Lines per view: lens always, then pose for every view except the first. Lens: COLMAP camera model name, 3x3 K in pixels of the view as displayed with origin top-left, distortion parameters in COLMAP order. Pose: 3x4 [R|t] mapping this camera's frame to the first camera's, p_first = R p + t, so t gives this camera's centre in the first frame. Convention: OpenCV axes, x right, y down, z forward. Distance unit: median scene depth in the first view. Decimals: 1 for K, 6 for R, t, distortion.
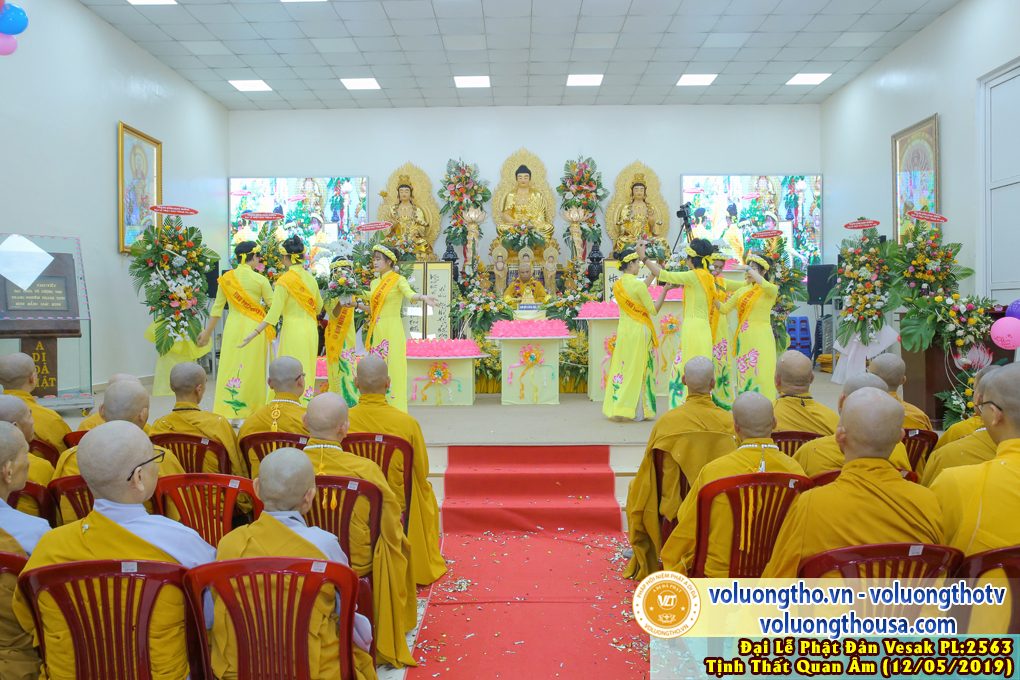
lens RADIAL K [[782.3, 0, 510.0], [0, 782.3, 340.0], [0, 0, 1]] dist [-0.092851, 0.113611]
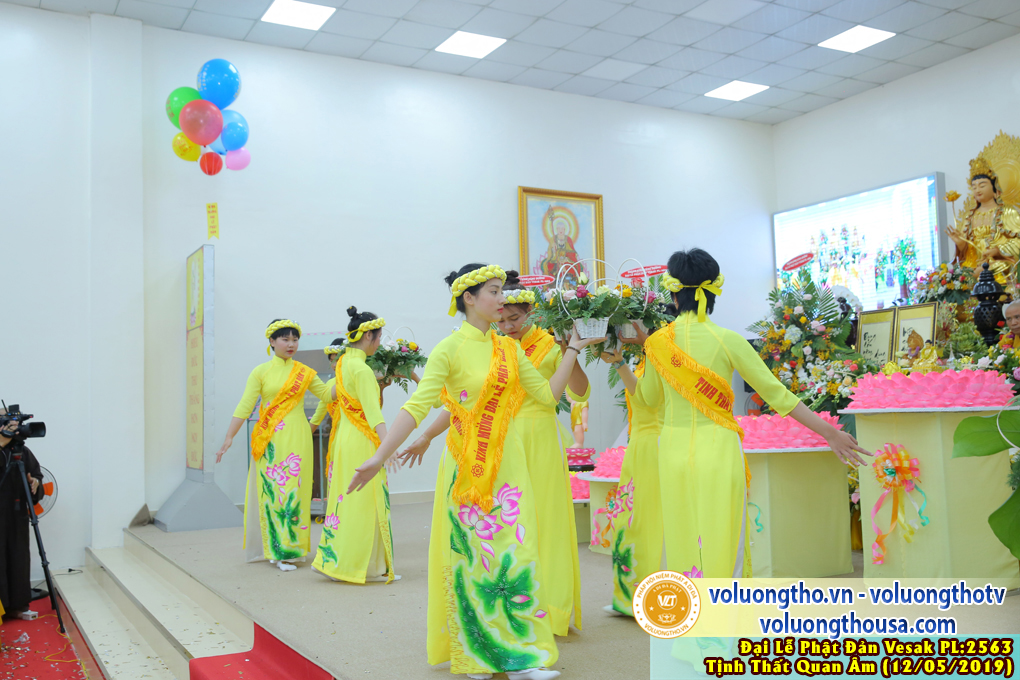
lens RADIAL K [[976.7, 0, 510.0], [0, 976.7, 340.0], [0, 0, 1]] dist [-0.026621, 0.119181]
pose [[0.498074, -0.070412, -0.864271, 0.402559], [0.001858, 0.996782, -0.080136, -0.018335], [0.867133, 0.038308, 0.496602, 0.406088]]
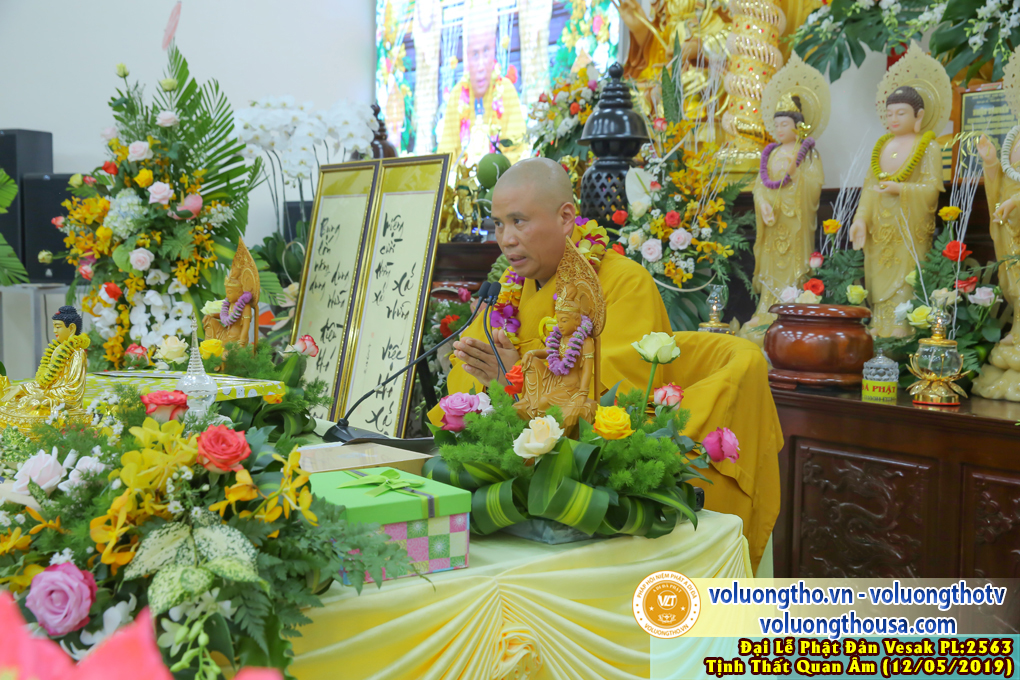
lens RADIAL K [[1197.2, 0, 510.0], [0, 1197.2, 340.0], [0, 0, 1]] dist [0.064147, 0.006671]
pose [[0.638335, 0.069955, -0.766574, 0.204560], [-0.041401, 0.997541, 0.056557, -0.072692], [0.768645, -0.004365, 0.639661, 0.848976]]
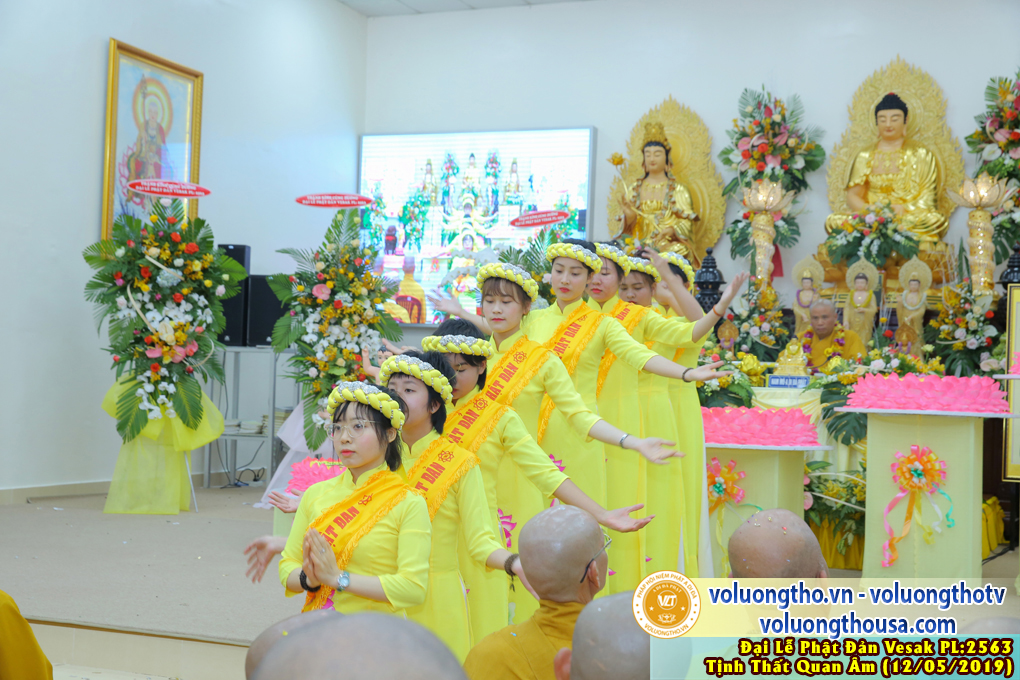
lens RADIAL K [[1419.4, 0, 510.0], [0, 1419.4, 340.0], [0, 0, 1]] dist [0.111849, 0.081713]
pose [[0.924272, 0.025649, -0.380871, 0.179591], [-0.051089, 0.997076, -0.056831, -0.008034], [0.378299, 0.071986, 0.922880, 0.109221]]
